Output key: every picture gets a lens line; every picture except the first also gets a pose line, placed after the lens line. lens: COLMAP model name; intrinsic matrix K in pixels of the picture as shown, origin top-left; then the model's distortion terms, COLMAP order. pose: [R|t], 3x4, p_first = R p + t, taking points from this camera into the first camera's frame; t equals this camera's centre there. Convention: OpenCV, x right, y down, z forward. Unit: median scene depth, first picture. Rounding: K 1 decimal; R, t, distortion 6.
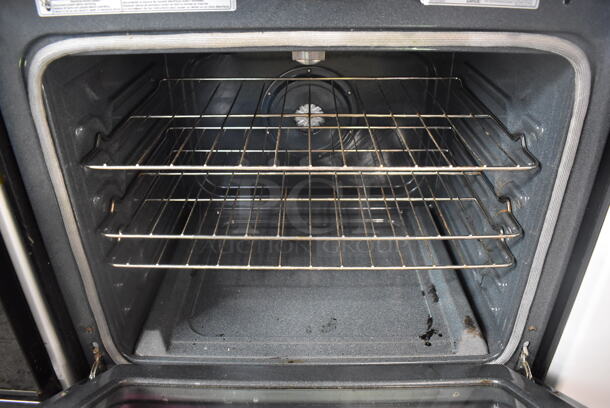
lens RADIAL K [[474.7, 0, 304.1], [0, 474.7, 203.4], [0, 0, 1]] dist [-0.093079, 0.003496]
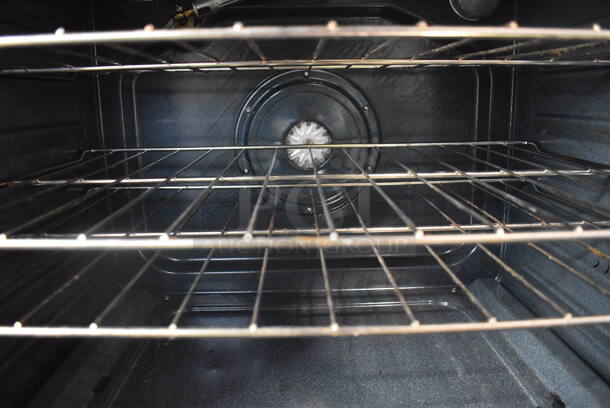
lens RADIAL K [[474.7, 0, 307.7], [0, 474.7, 204.5], [0, 0, 1]] dist [-0.093079, 0.003496]
pose [[0.999298, -0.020375, 0.031439, -0.012806], [0.028813, 0.954342, -0.297323, 0.099886], [-0.023946, 0.298020, 0.954259, 0.398232]]
